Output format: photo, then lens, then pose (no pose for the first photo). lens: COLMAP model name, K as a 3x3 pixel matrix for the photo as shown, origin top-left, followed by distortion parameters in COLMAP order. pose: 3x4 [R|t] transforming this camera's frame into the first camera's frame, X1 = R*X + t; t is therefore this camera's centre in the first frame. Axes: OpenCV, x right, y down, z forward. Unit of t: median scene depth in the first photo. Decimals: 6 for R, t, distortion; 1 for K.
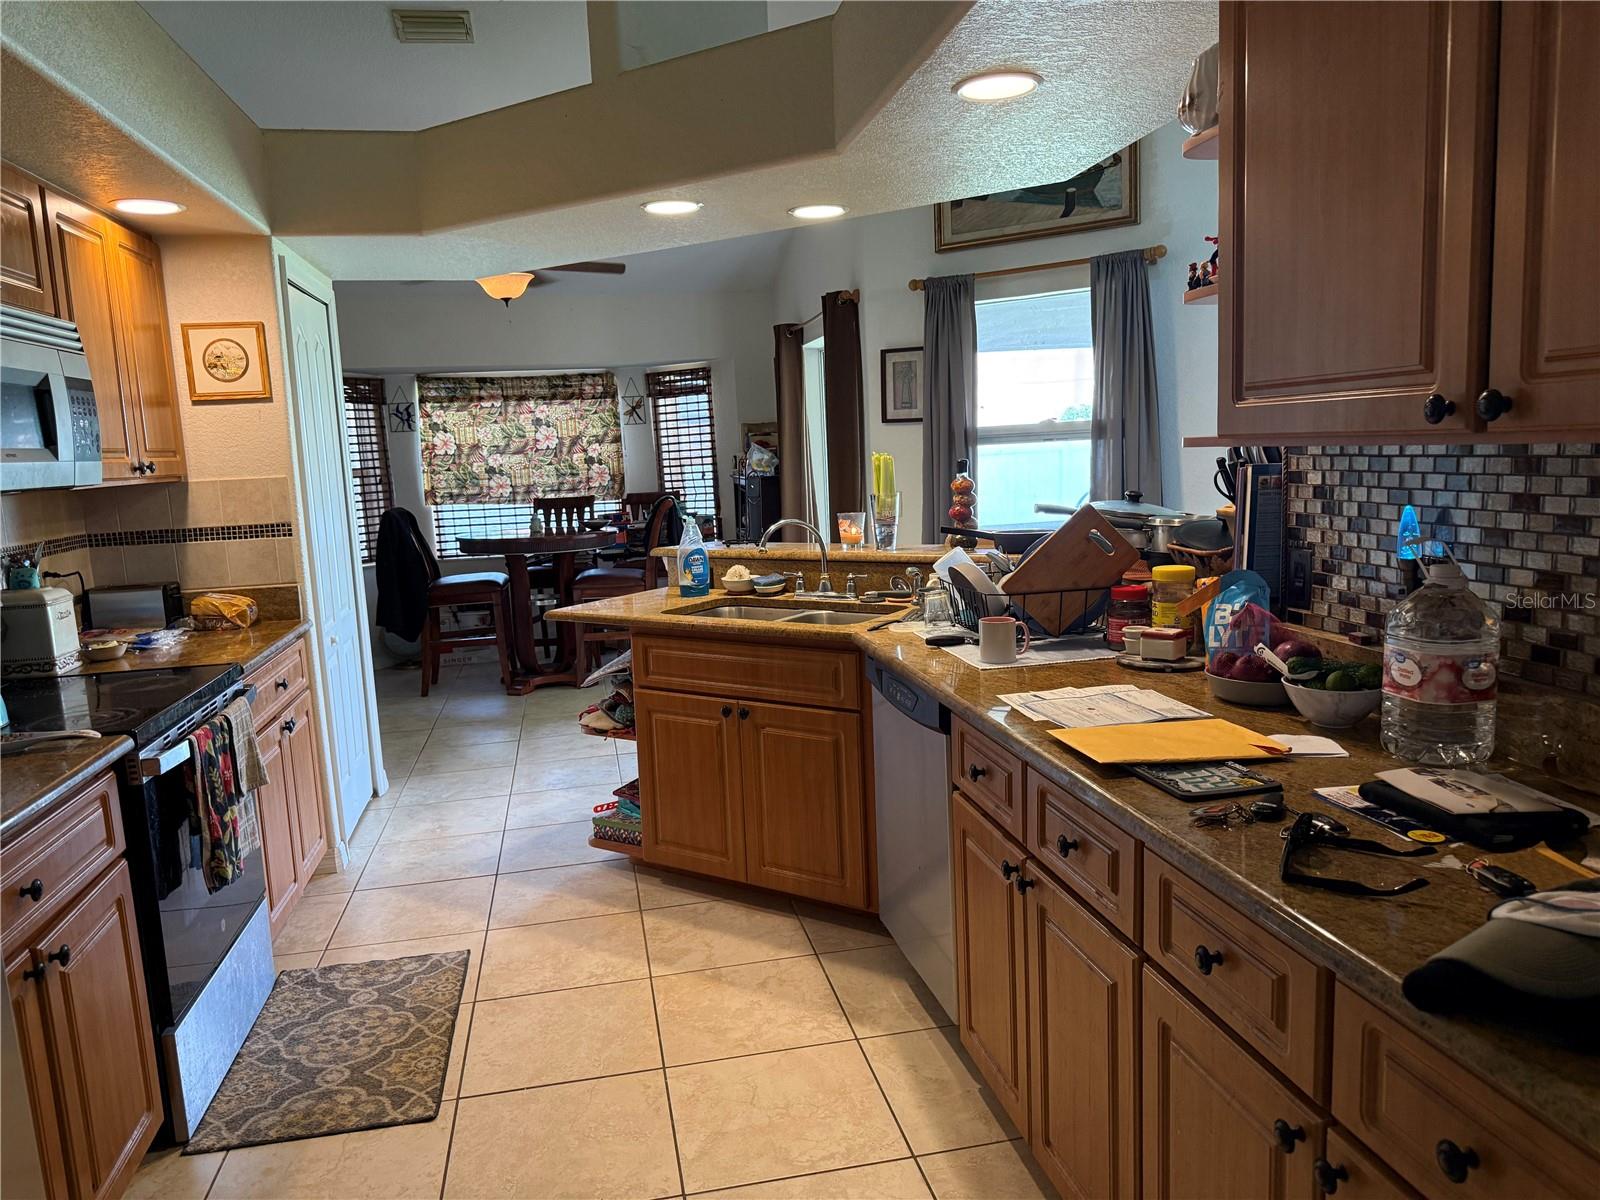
lens RADIAL K [[1145.9, 0, 800.0], [0, 1145.9, 600.0], [0, 0, 1]] dist [0.132465, -0.170313]
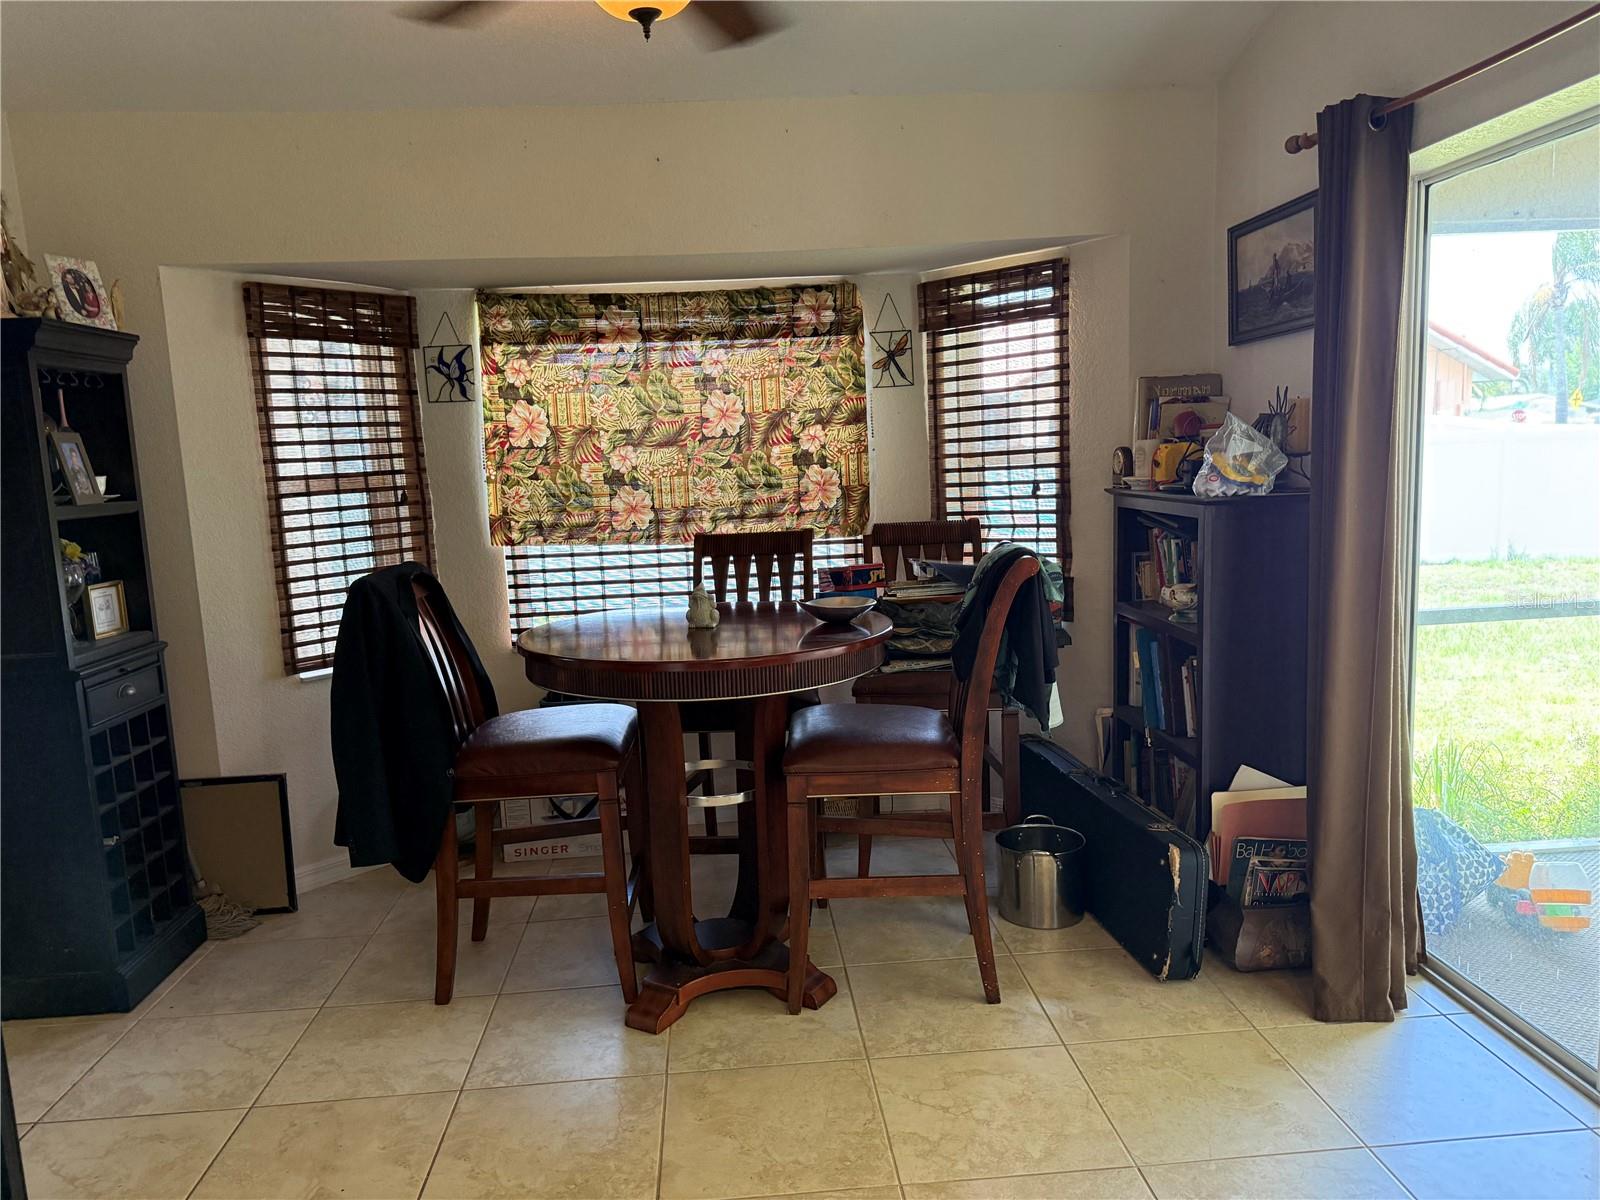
lens RADIAL K [[1306.2, 0, 777.9], [0, 1306.2, 588.0], [0, 0, 1]] dist [0.233536, 0.002603]
pose [[0.987859, 0.019302, -0.154150, -0.105507], [-0.022215, 0.999605, -0.017201, -0.055106], [0.153757, 0.020416, 0.987898, 0.438240]]
